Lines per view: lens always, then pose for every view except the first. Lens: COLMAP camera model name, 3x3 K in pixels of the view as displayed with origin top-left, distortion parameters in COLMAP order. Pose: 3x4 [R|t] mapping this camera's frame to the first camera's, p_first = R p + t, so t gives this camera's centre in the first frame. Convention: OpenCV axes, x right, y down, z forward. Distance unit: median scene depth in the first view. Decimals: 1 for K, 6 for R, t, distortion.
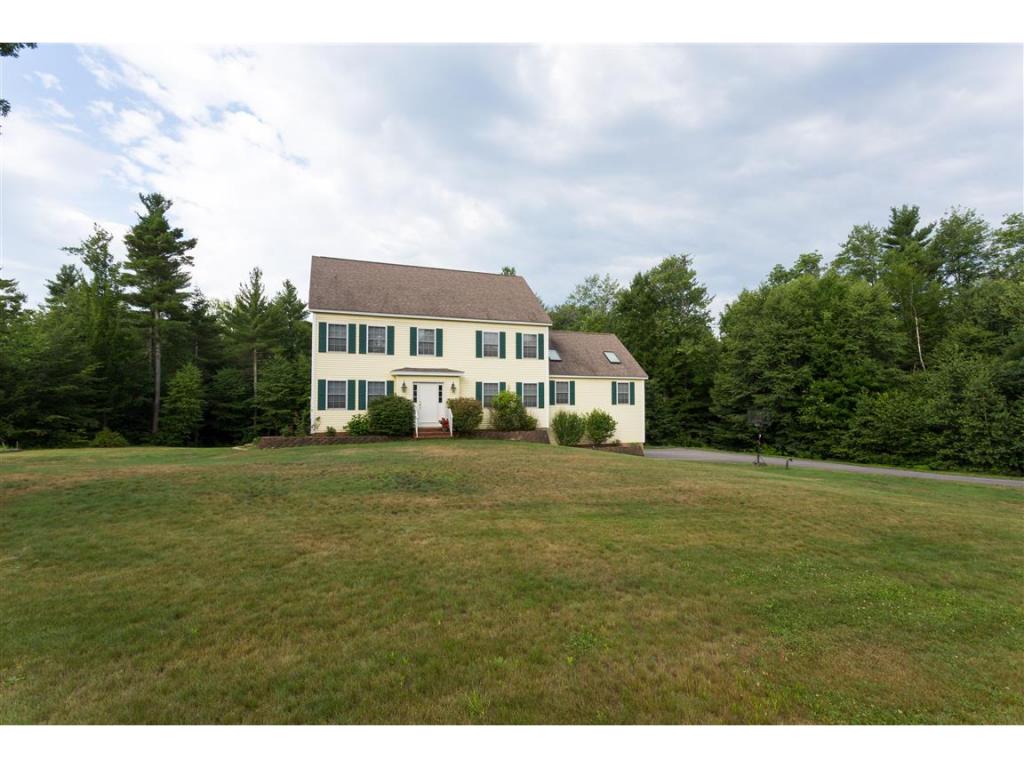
lens RADIAL K [[483.0, 0, 512.0], [0, 483.0, 384.0], [0, 0, 1]] dist [0.000330, 0.001507]
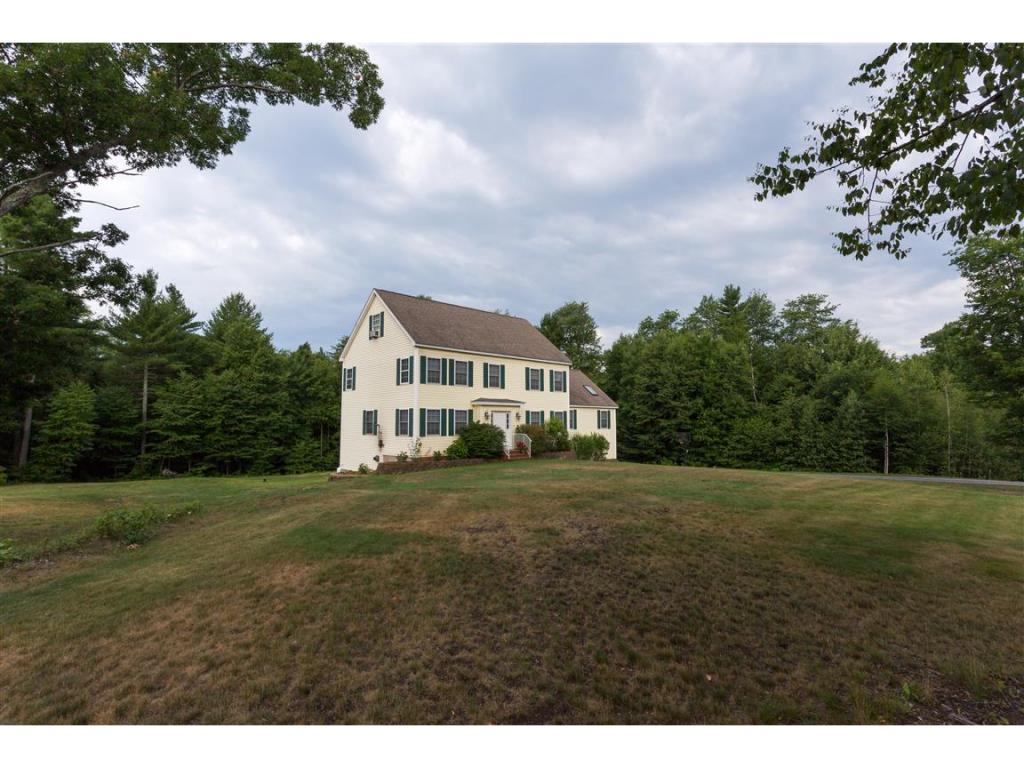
lens RADIAL K [[483.0, 0, 512.0], [0, 483.0, 384.0], [0, 0, 1]] dist [0.000330, 0.001507]
pose [[0.921854, 0.029042, 0.386448, -0.463347], [-0.012947, 0.998939, -0.044187, -0.013738], [-0.387321, 0.035731, 0.921252, -0.062001]]
